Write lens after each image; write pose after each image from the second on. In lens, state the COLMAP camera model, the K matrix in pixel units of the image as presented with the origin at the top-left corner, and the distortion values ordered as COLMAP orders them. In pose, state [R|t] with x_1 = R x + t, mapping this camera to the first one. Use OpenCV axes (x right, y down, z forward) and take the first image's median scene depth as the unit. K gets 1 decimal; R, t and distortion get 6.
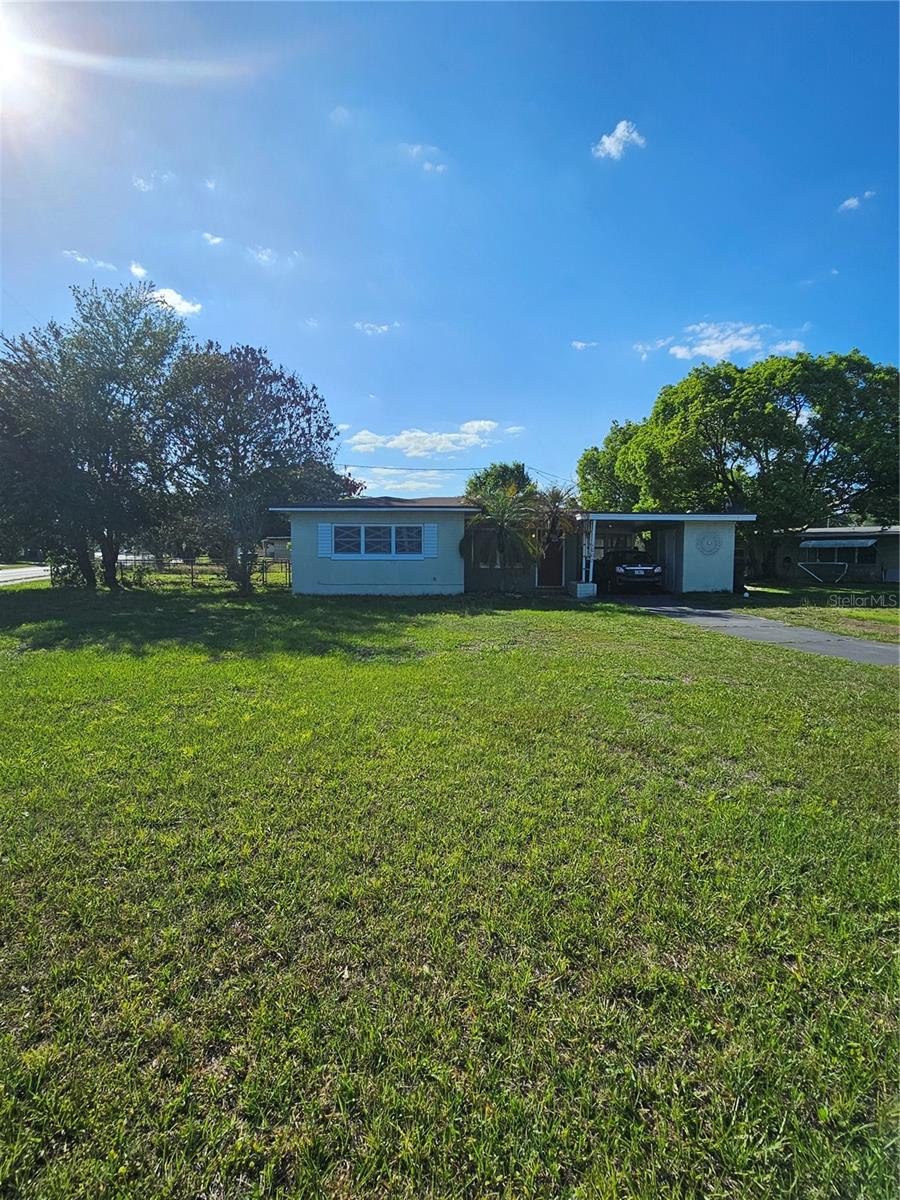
lens RADIAL K [[590.4, 0, 451.7], [0, 590.4, 597.0], [0, 0, 1]] dist [-0.000247, -0.000736]
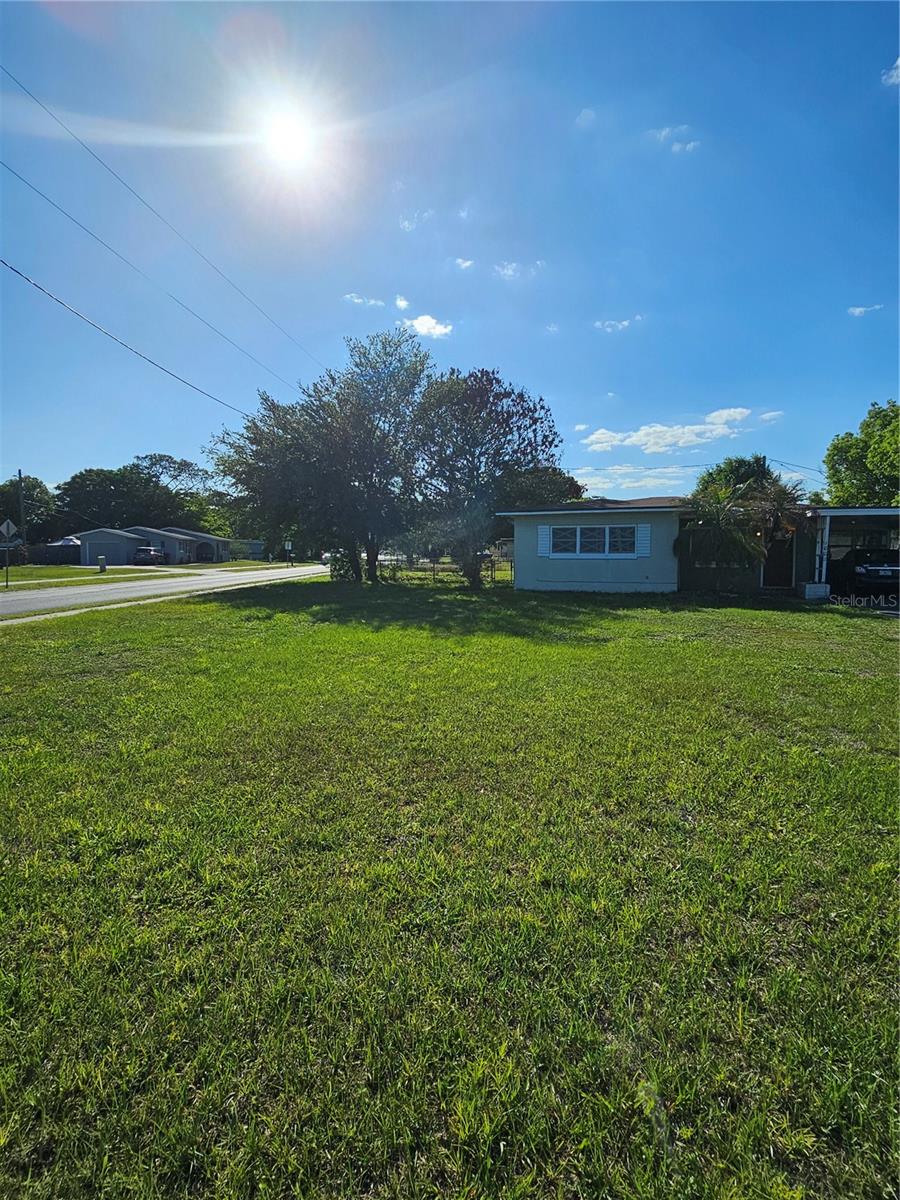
lens RADIAL K [[615.1, 0, 453.7], [0, 615.1, 600.3], [0, 0, 1]] dist [-0.020921, 0.000714]
pose [[0.923404, 0.026608, -0.382906, 0.059909], [-0.026313, 0.999636, 0.006009, 0.010309], [0.382926, 0.004527, 0.923768, -0.099233]]
